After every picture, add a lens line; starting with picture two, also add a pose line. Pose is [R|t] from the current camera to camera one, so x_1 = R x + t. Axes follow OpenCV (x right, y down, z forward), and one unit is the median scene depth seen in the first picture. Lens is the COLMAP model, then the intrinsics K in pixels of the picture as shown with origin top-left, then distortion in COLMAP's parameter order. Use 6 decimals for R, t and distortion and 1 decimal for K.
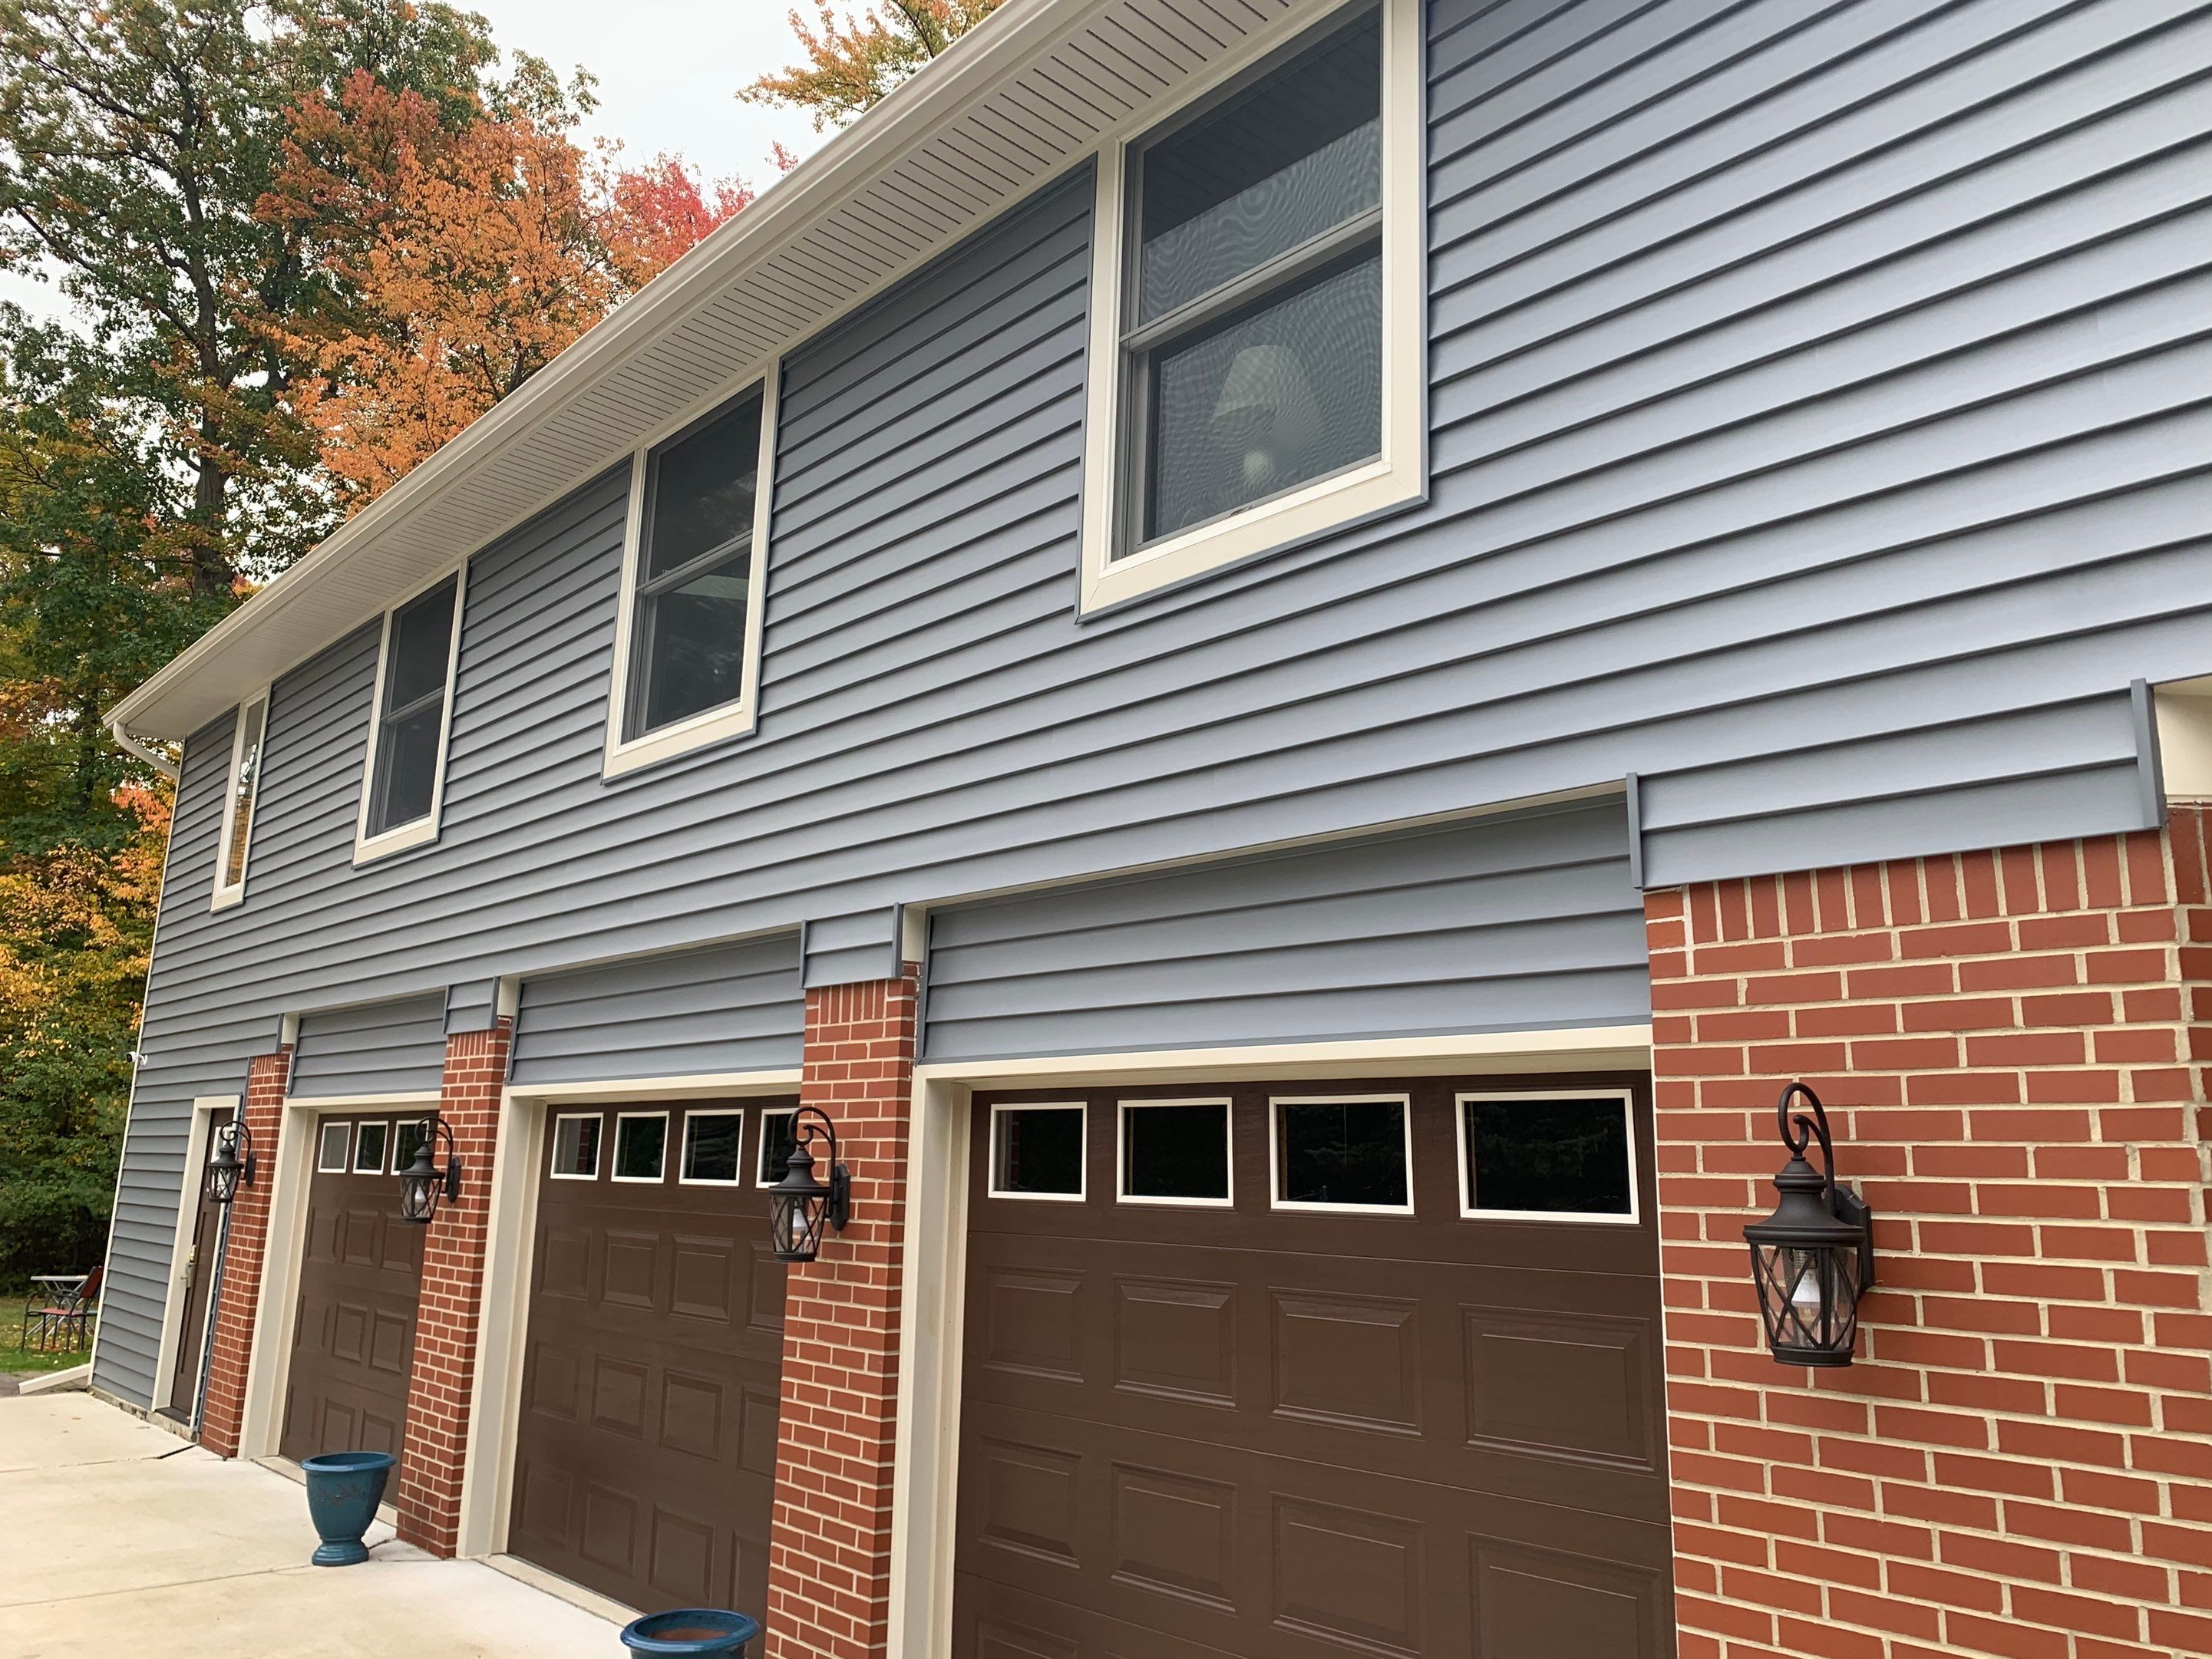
lens RADIAL K [[1648.0, 0, 1110.5], [0, 1648.0, 854.5], [0, 0, 1]] dist [0.053552, -0.030871]
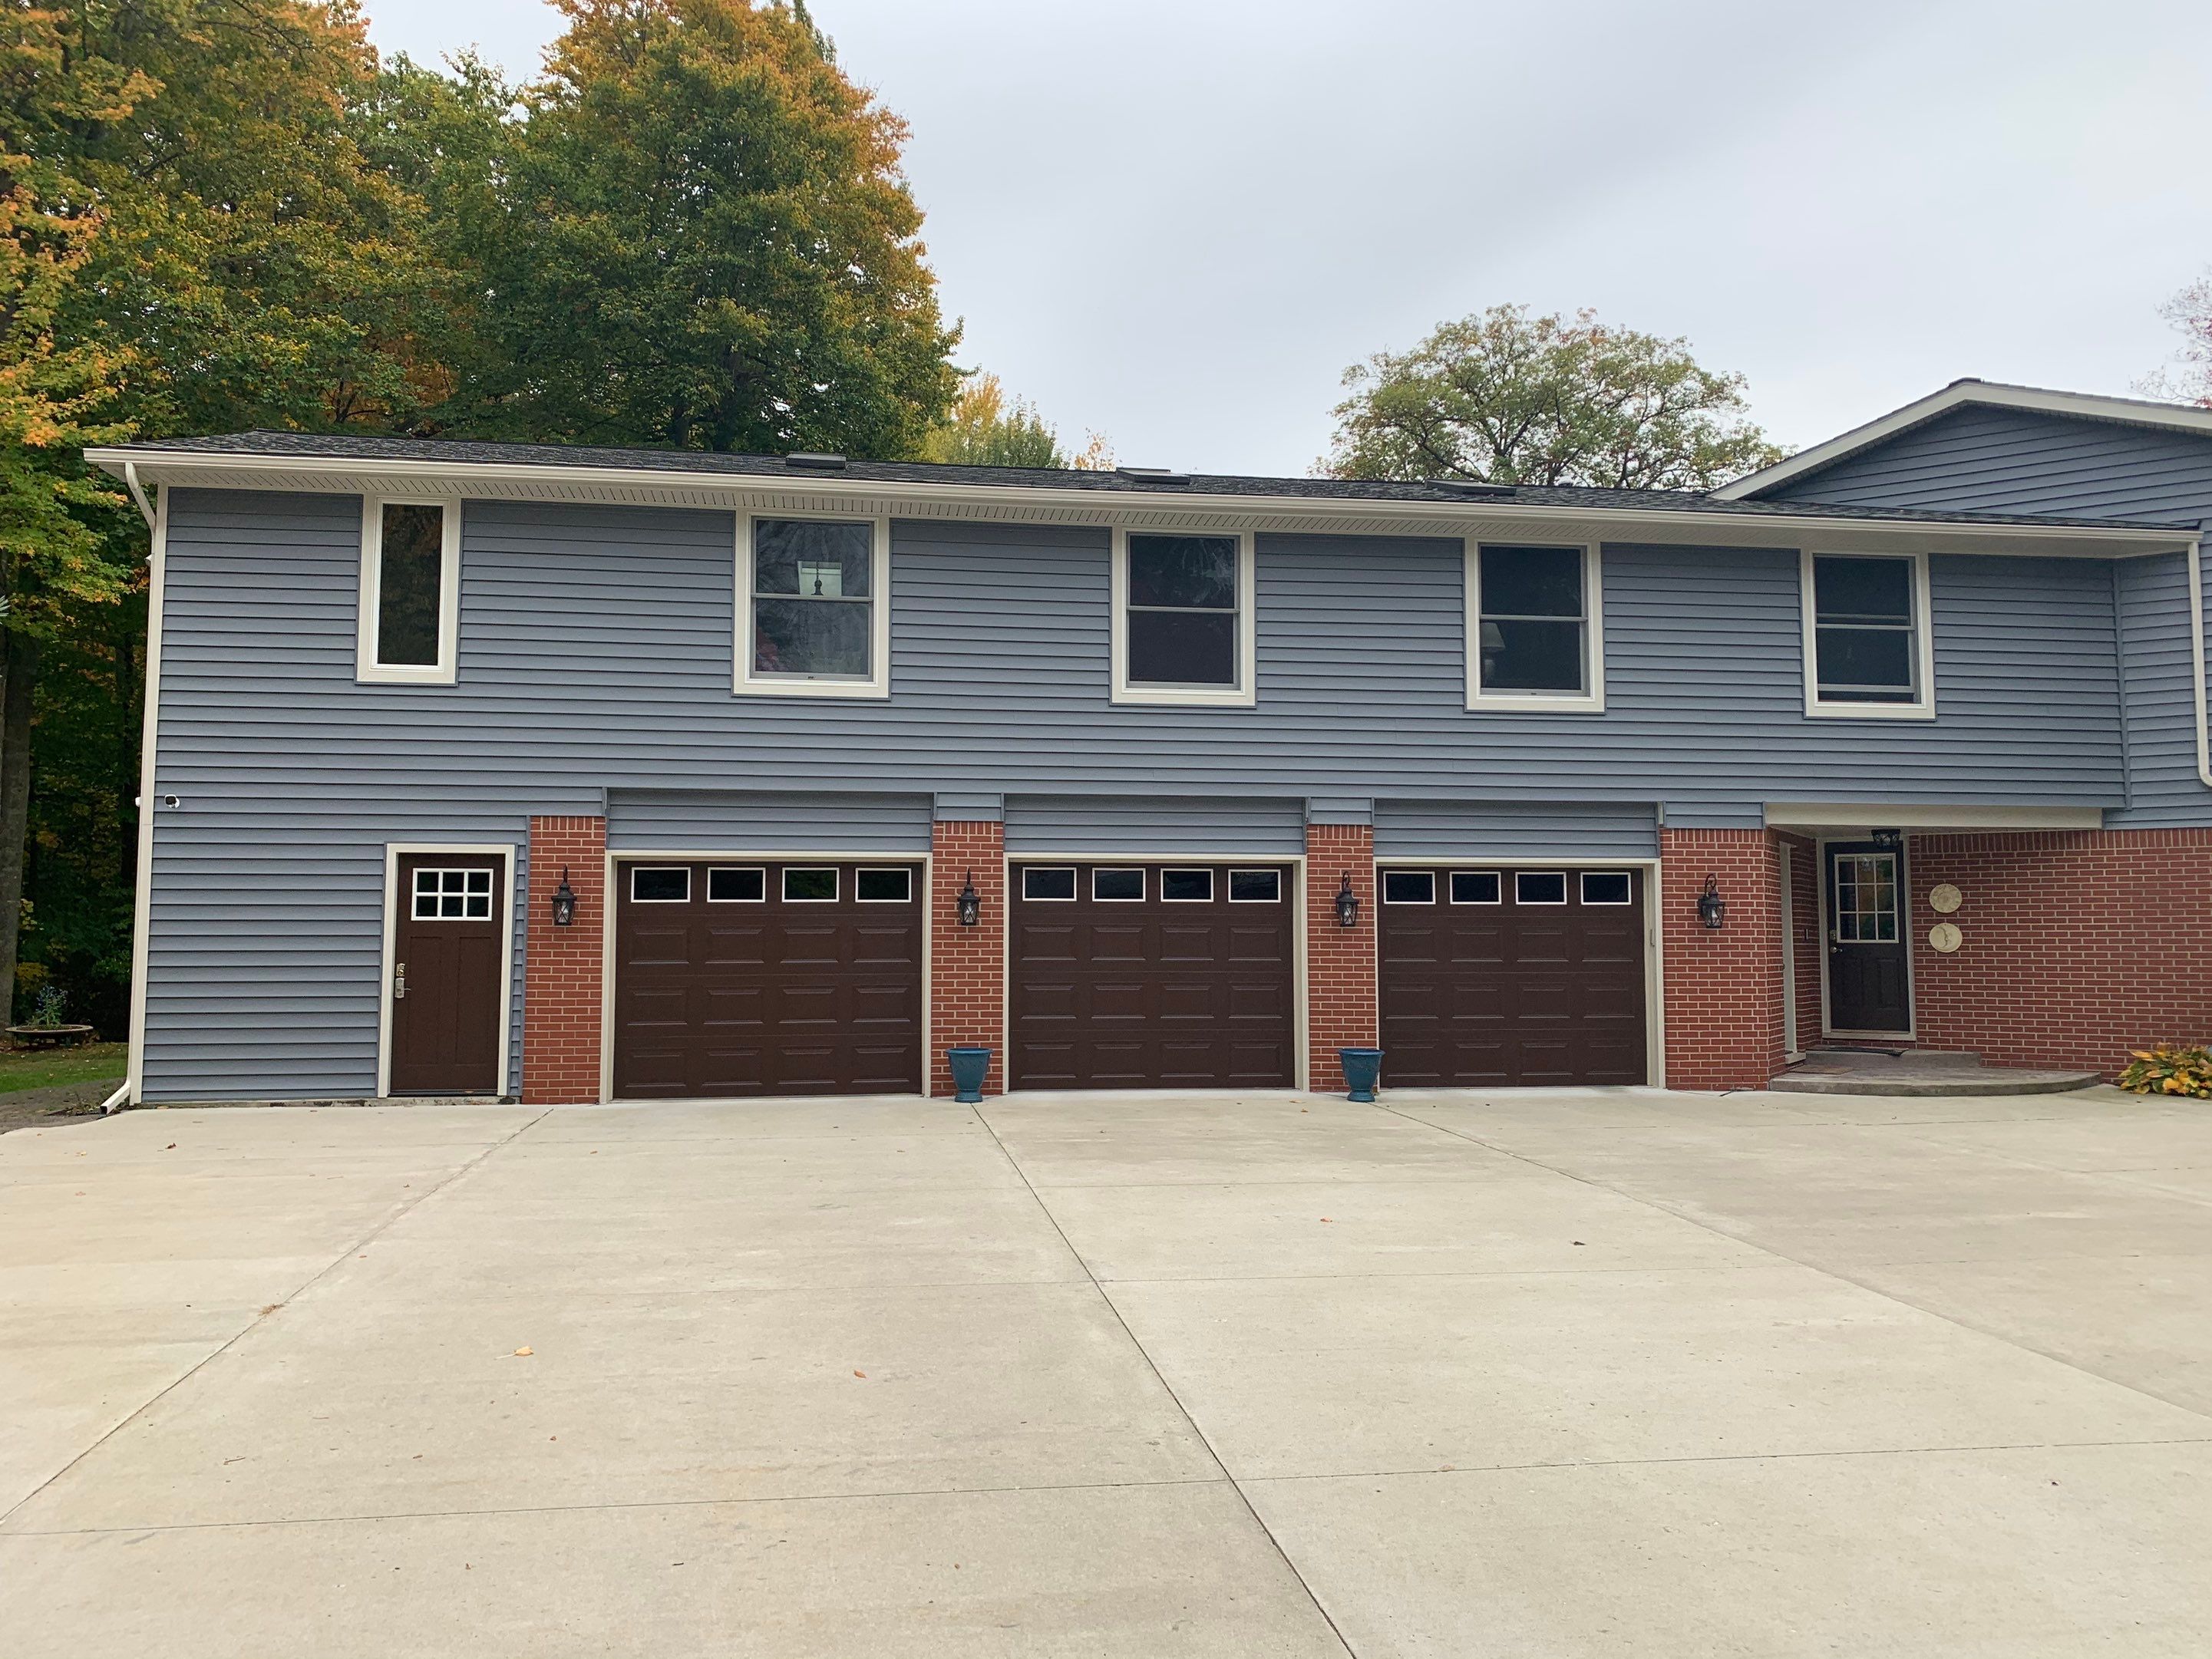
lens RADIAL K [[1650.2, 0, 1106.0], [0, 1650.2, 829.5], [0, 0, 1]] dist [-0.001583, -0.000078]
pose [[0.570910, 0.025652, 0.820611, -1.807408], [-0.144535, 0.987042, 0.069700, -0.028724], [-0.808190, -0.158399, 0.567220, -0.115331]]
